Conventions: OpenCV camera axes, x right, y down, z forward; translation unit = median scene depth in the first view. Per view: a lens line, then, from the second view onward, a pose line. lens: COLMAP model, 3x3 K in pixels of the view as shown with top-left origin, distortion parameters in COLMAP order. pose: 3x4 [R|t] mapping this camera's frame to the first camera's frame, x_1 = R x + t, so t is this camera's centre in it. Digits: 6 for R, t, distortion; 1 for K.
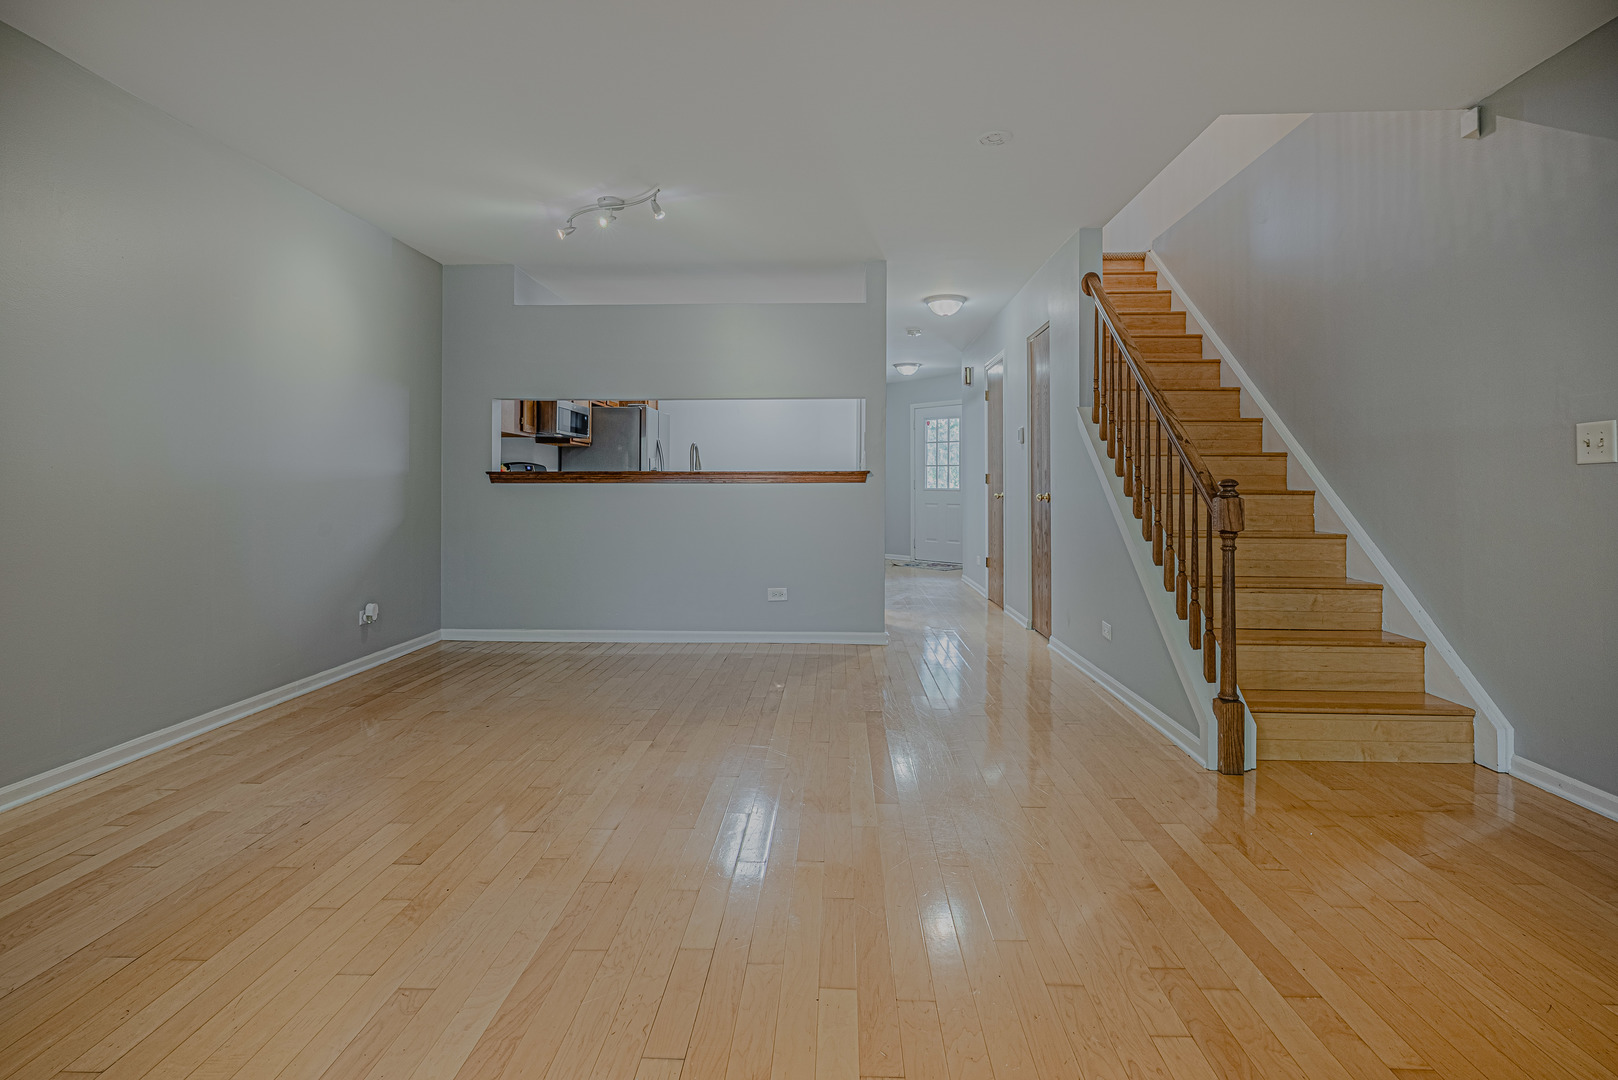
lens RADIAL K [[804.0, 0, 806.8], [0, 804.0, 482.6], [0, 0, 1]] dist [-0.002865, 0.000377]
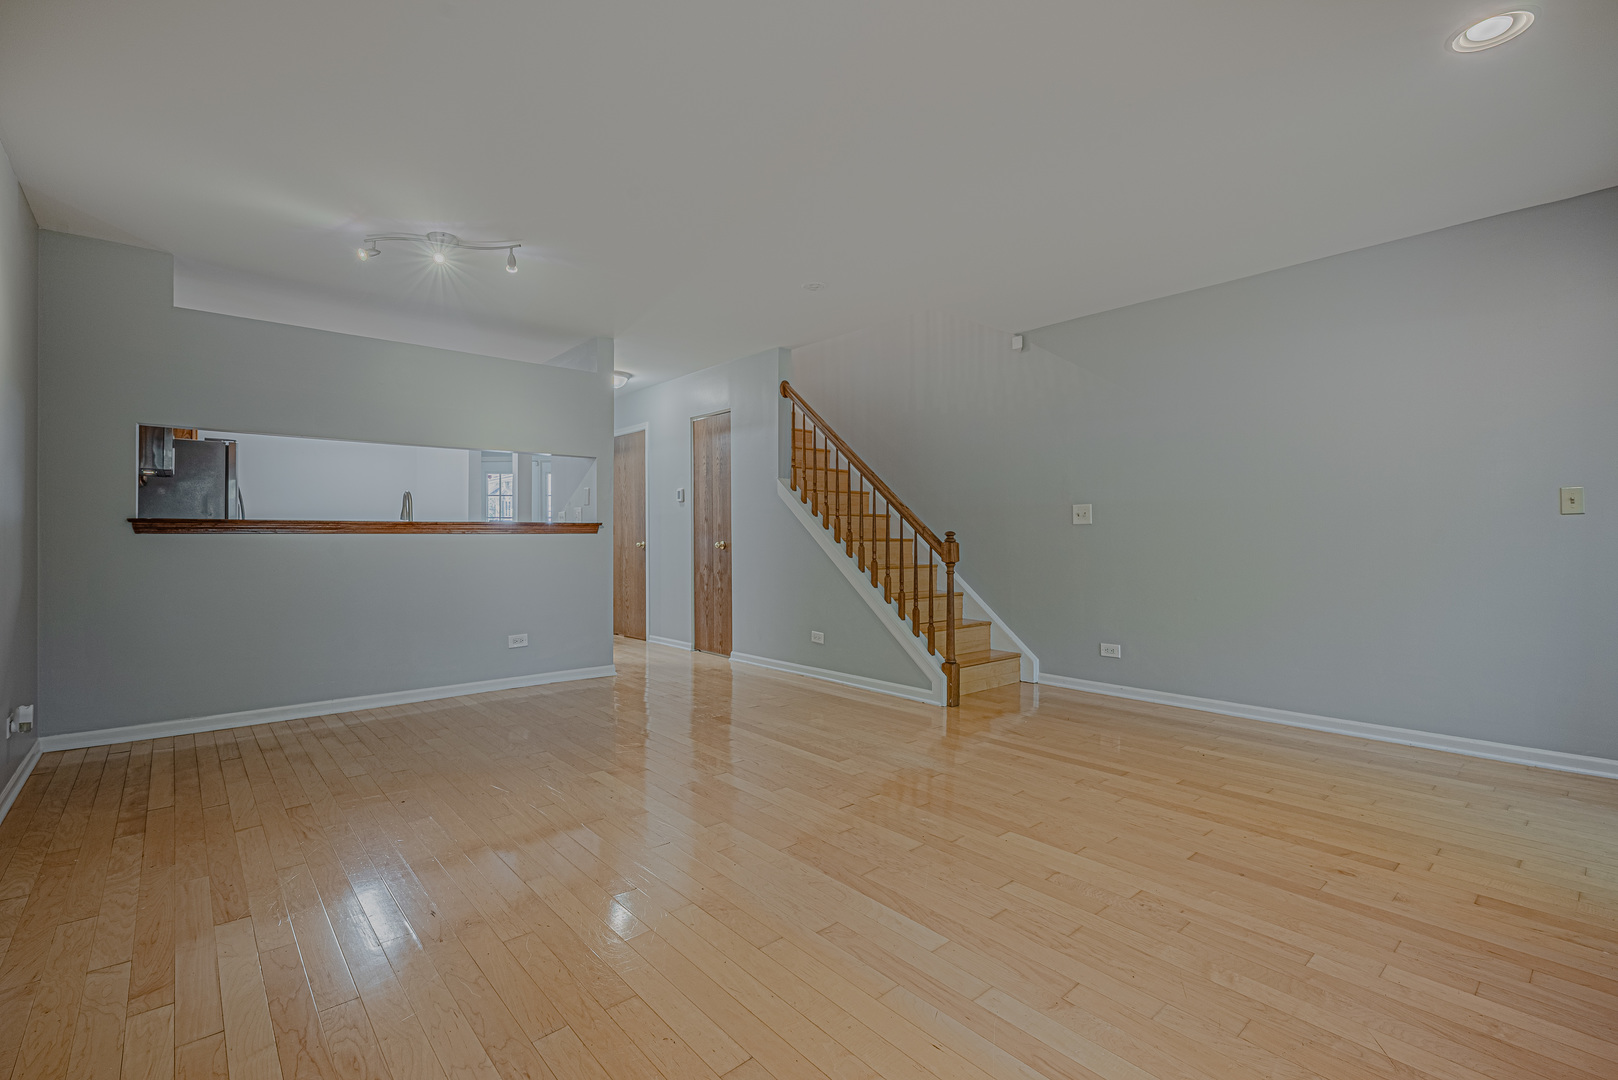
lens RADIAL K [[732.4, 0, 812.7], [0, 732.4, 536.1], [0, 0, 1]] dist [-0.001198, -0.000665]
pose [[0.718851, -0.001514, 0.695162, -0.468576], [-0.000525, 0.999996, 0.002721, 0.000990], [-0.695164, -0.002320, 0.718848, 0.063187]]
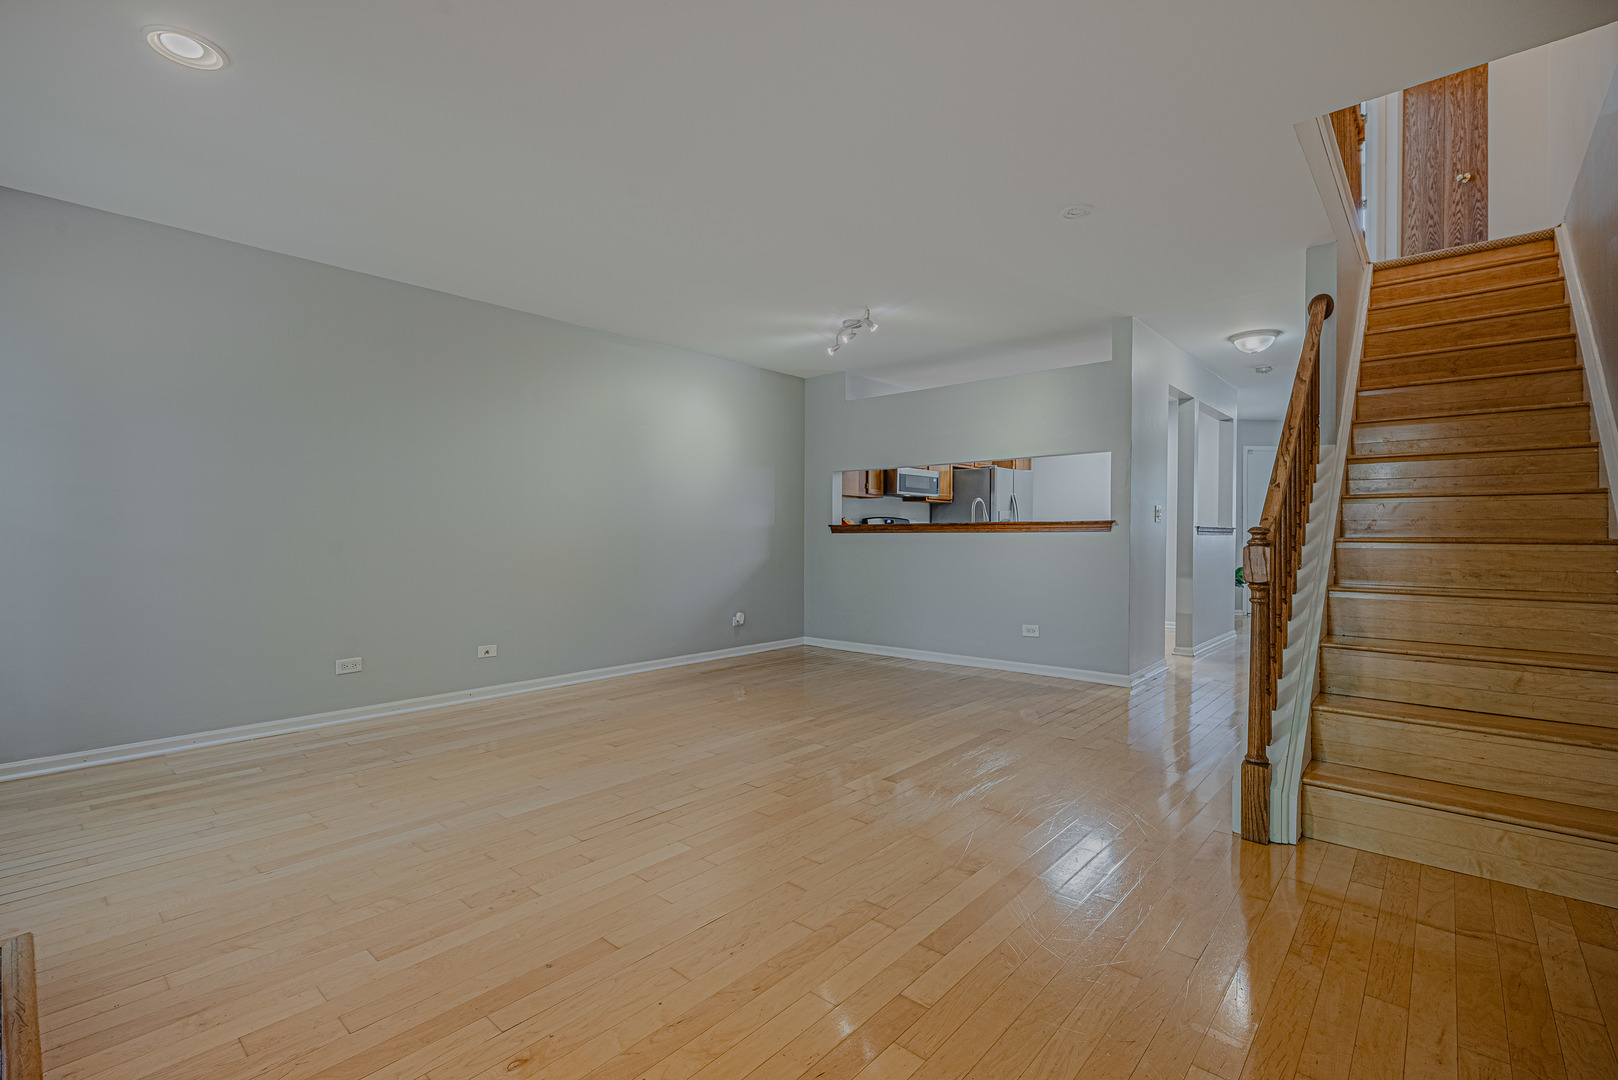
lens RADIAL K [[732.4, 0, 801.6], [0, 732.4, 537.8], [0, 0, 1]] dist [-0.001198, -0.000665]
pose [[0.769904, 0.000032, -0.638160, 0.414644], [0.004985, 0.999969, 0.006063, 0.000554], [0.638140, -0.007849, 0.769880, 0.004750]]
